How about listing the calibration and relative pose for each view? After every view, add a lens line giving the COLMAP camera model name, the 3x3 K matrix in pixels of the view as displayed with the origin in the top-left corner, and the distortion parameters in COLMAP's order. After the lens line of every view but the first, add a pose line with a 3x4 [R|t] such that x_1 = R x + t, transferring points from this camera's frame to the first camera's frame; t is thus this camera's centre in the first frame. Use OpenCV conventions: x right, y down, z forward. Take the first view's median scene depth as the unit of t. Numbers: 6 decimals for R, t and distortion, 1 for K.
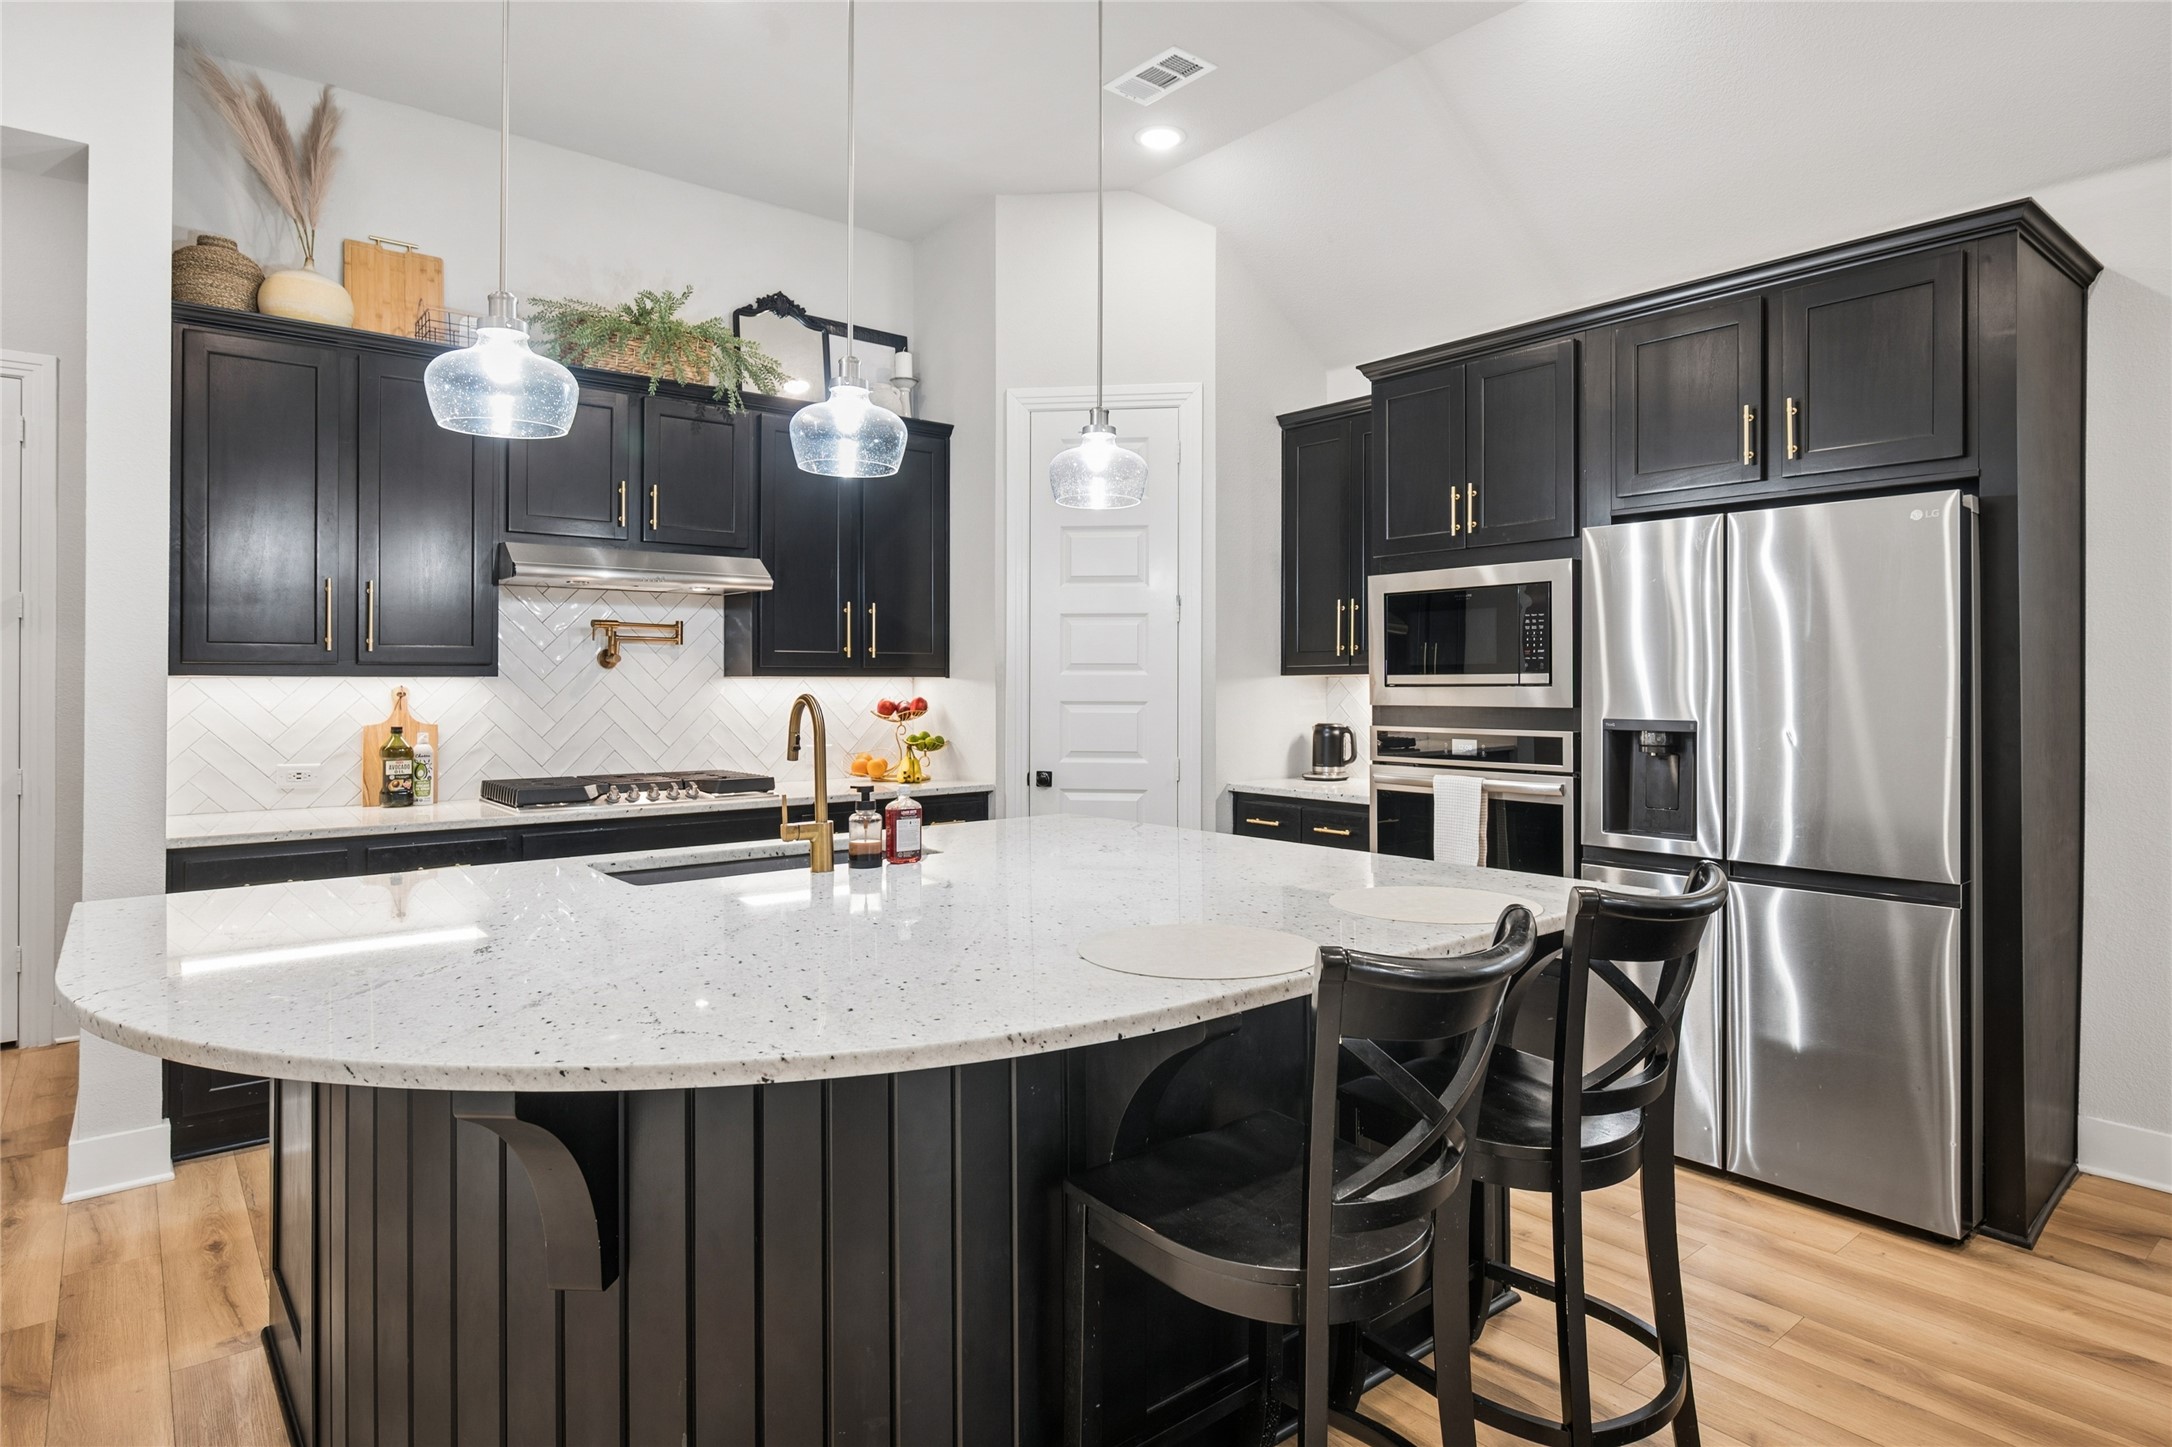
lens RADIAL K [[1197.6, 0, 1083.1], [0, 1197.6, 676.6], [0, 0, 1]] dist [0.003138, -0.005171]
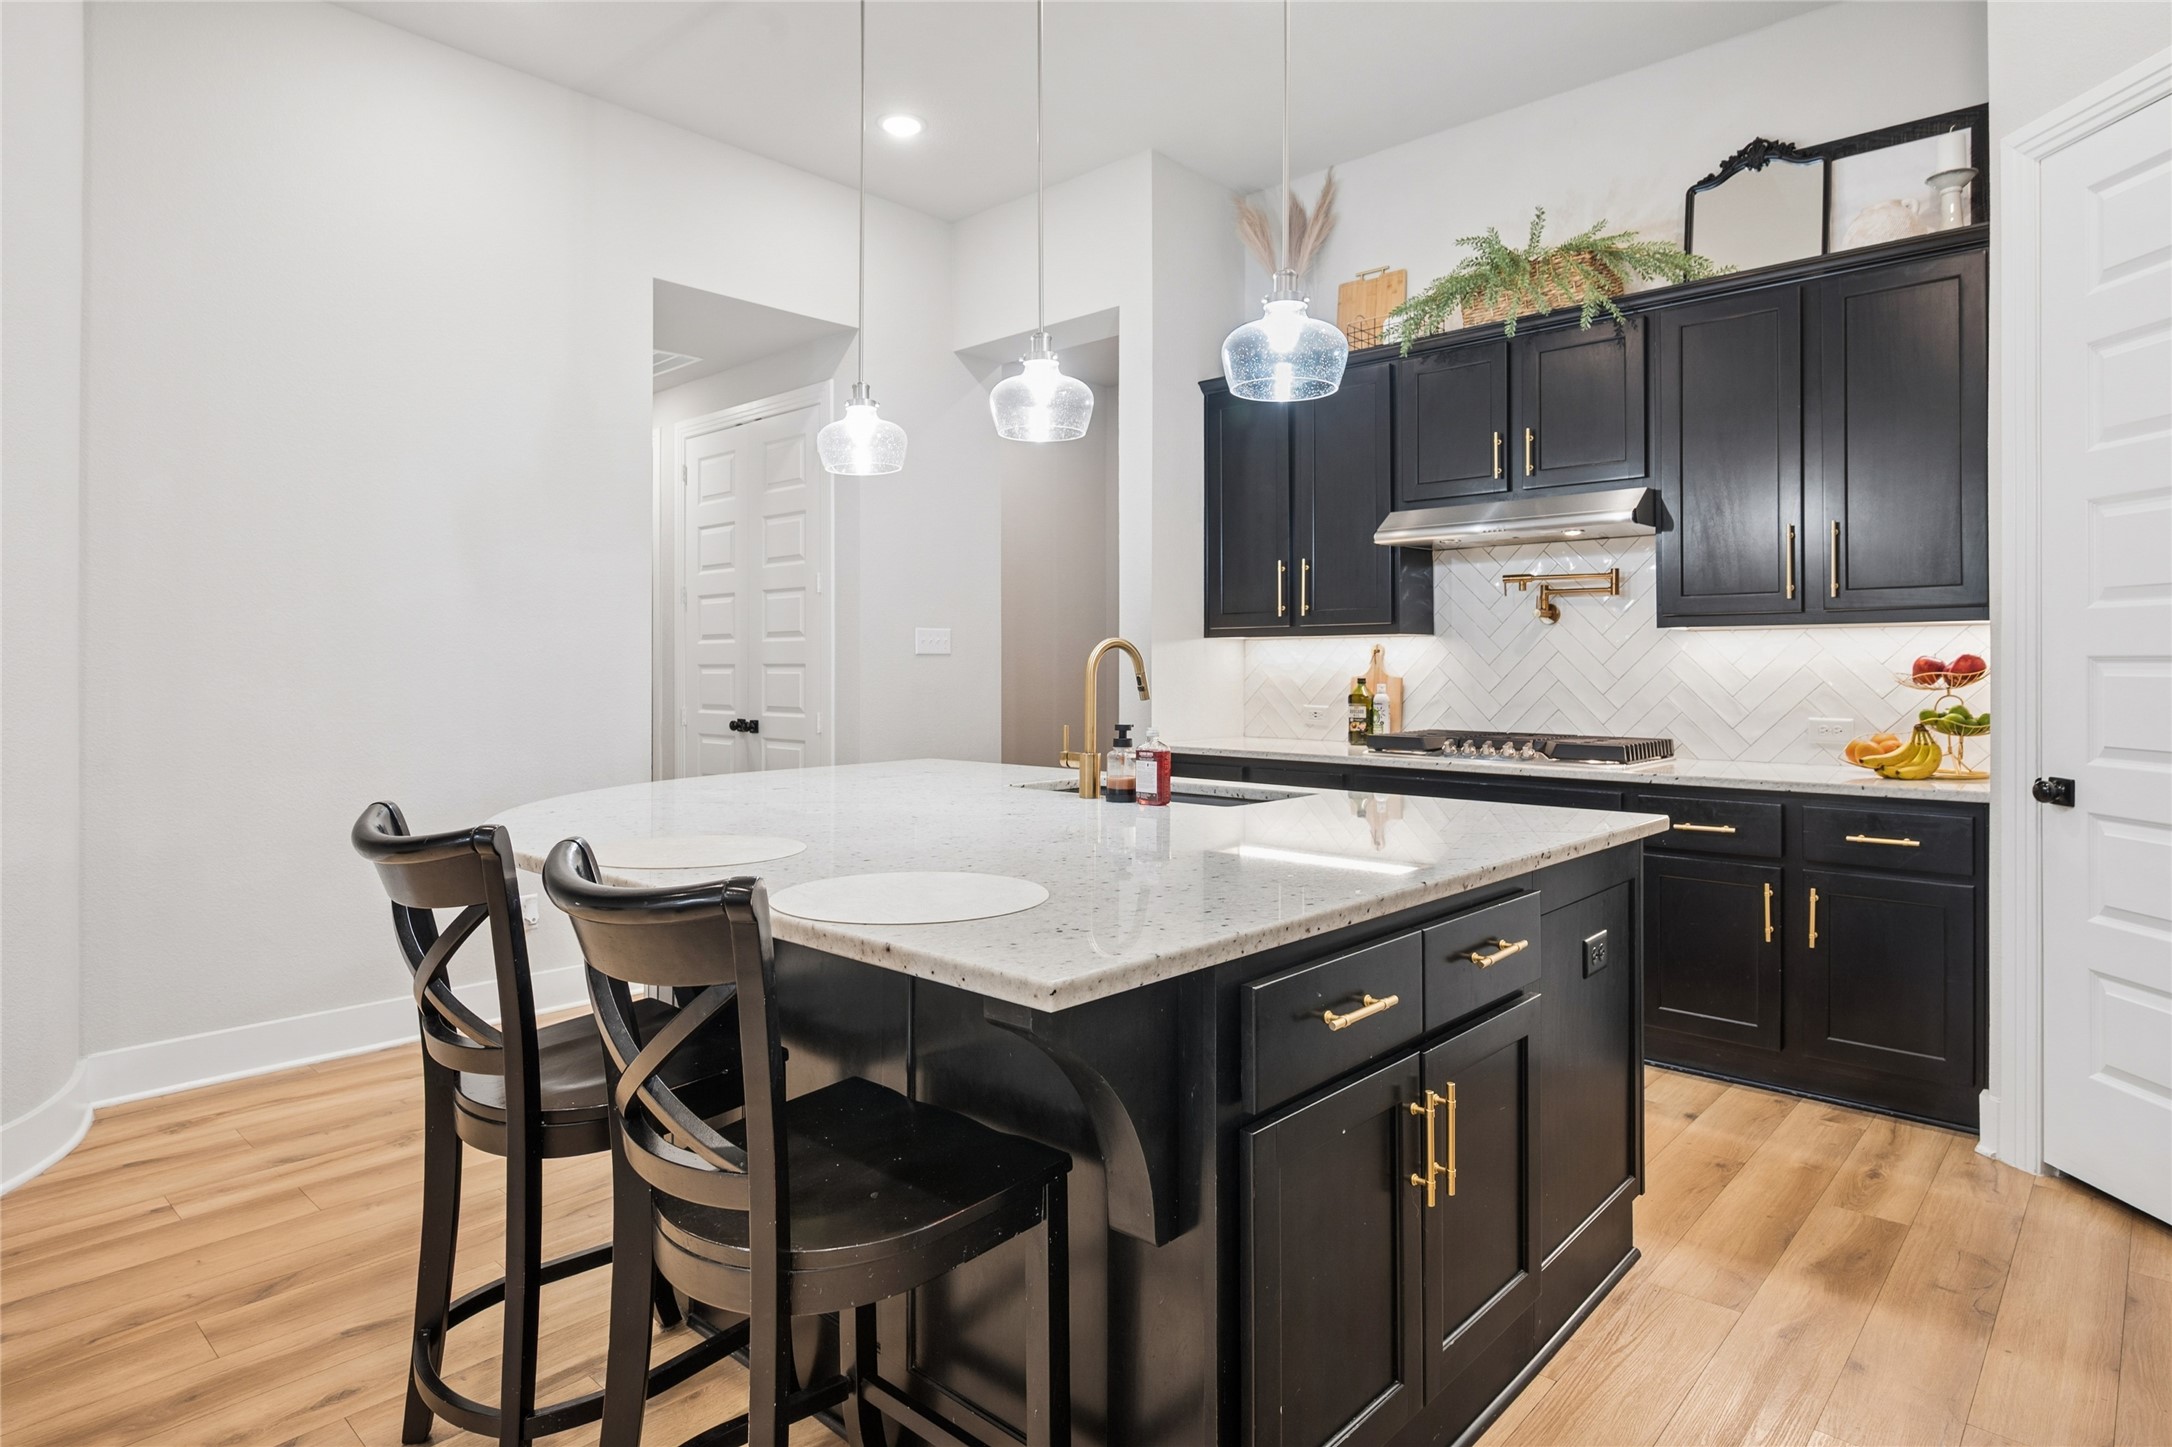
lens RADIAL K [[1197.6, 0, 1072.8], [0, 1197.6, 659.4], [0, 0, 1]] dist [0.003138, -0.005171]
pose [[0.143362, -0.003761, -0.989663, 0.522928], [0.006240, 0.999976, -0.002896, 0.022917], [0.989651, -0.005760, 0.143382, 0.503486]]
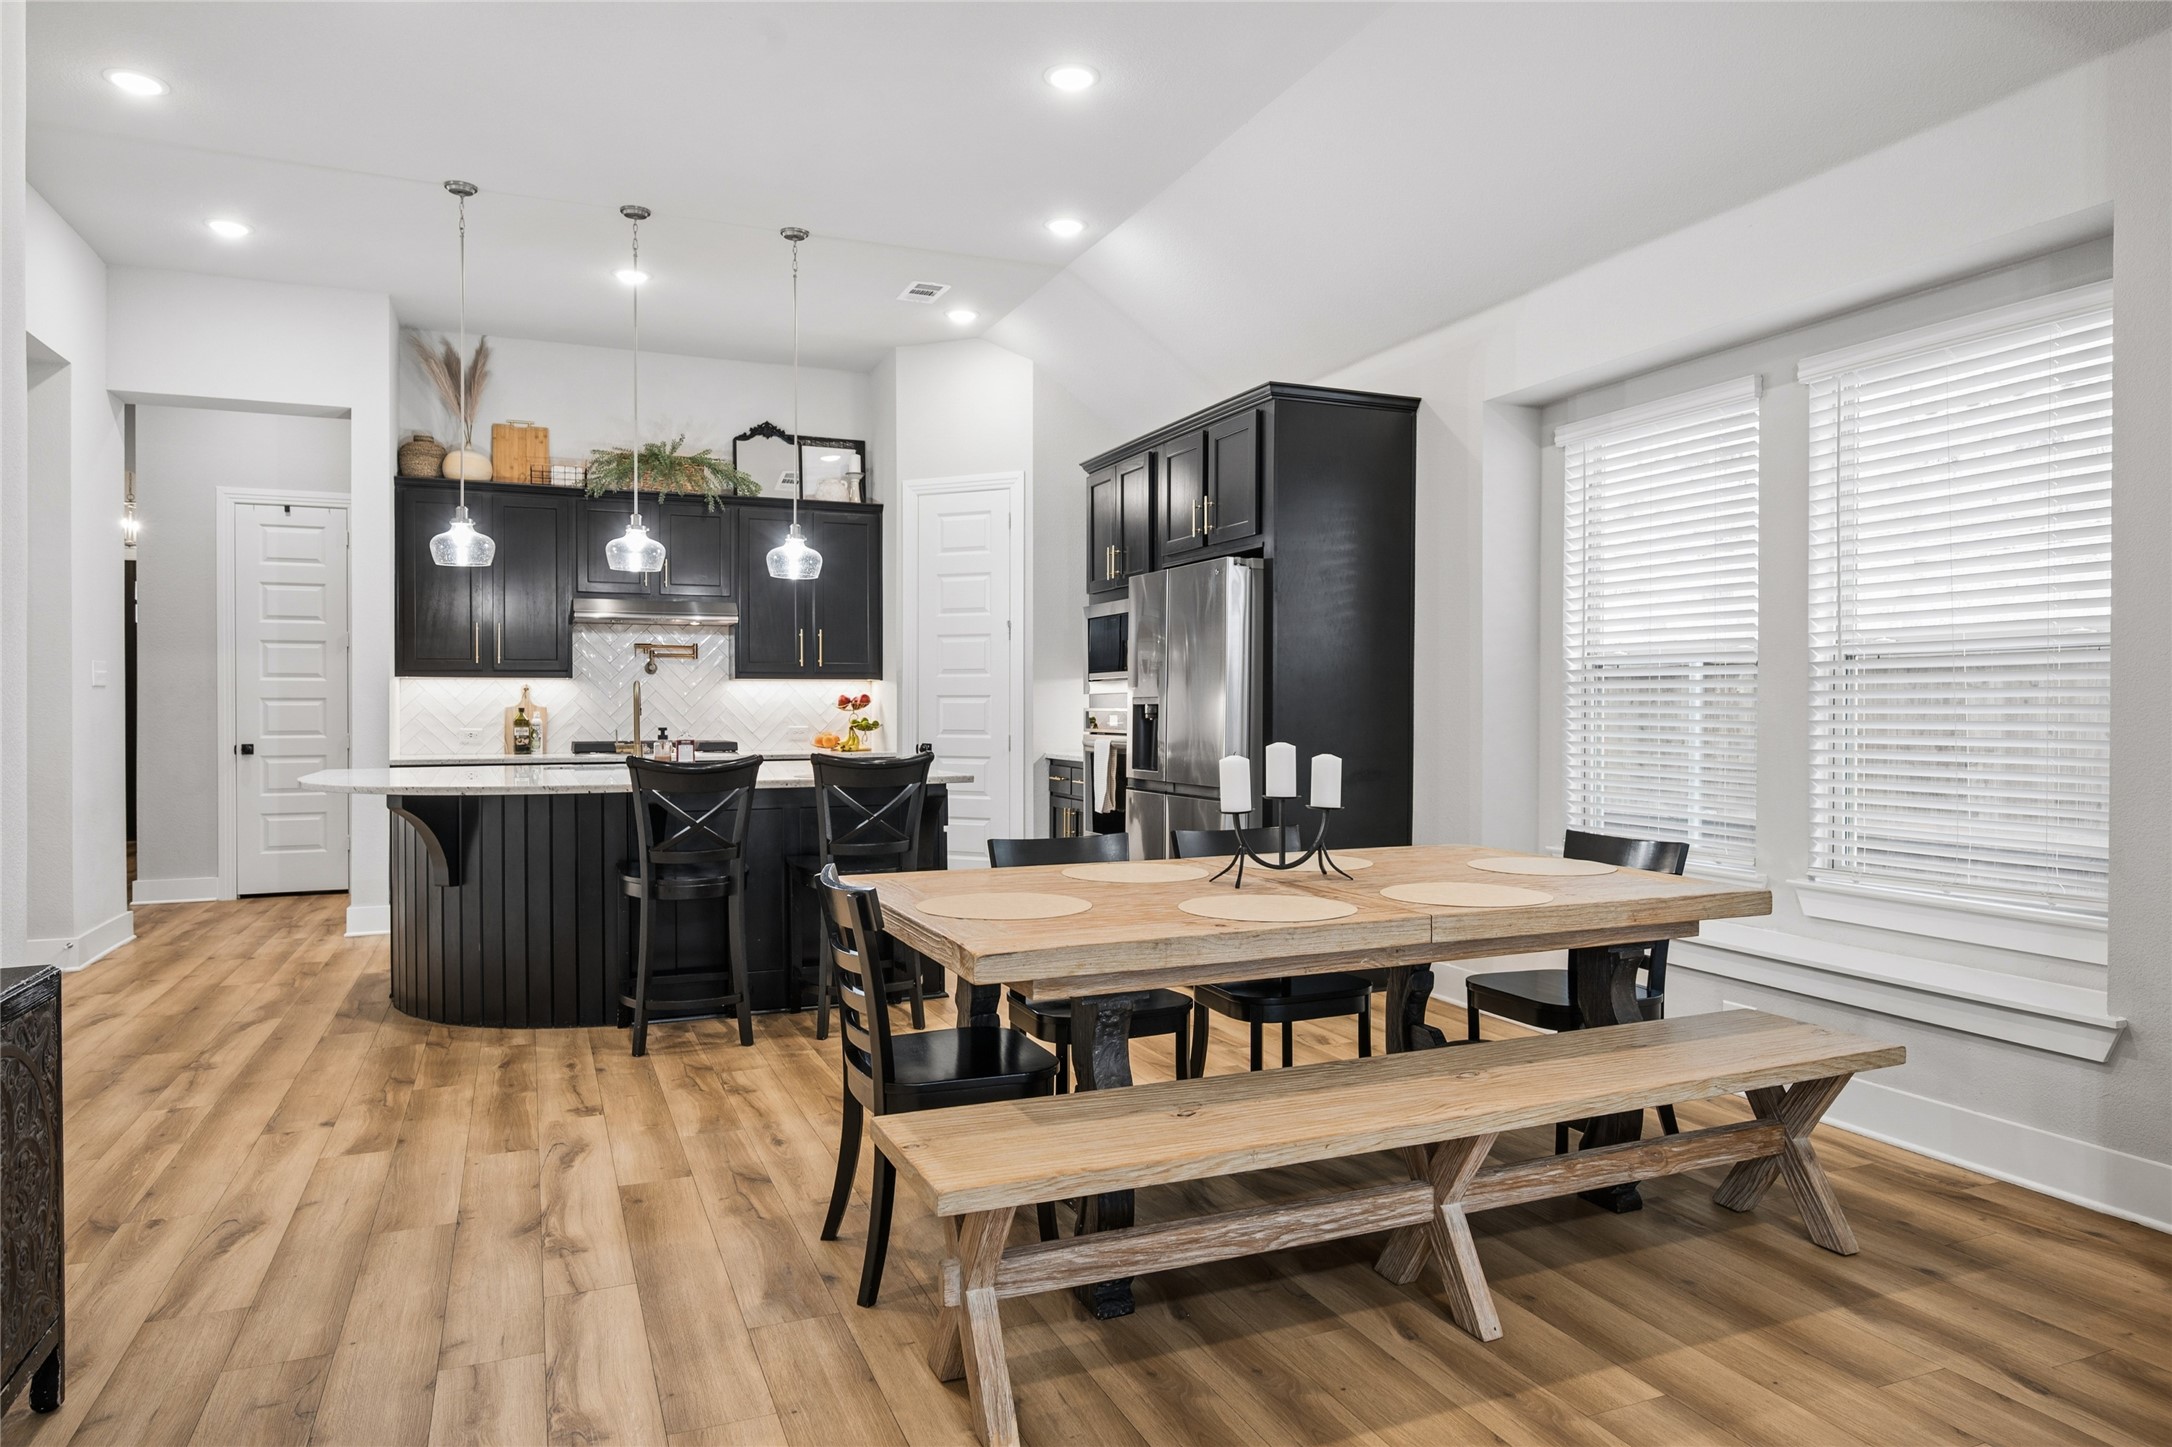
lens RADIAL K [[1337.1, 0, 1090.1], [0, 1337.1, 718.0], [0, 0, 1]] dist [-0.005258, 0.001319]
pose [[0.961024, 0.002408, -0.276455, 0.677286], [0.001409, 0.999906, 0.013609, 0.029286], [0.276462, -0.013468, 0.960930, -0.560403]]
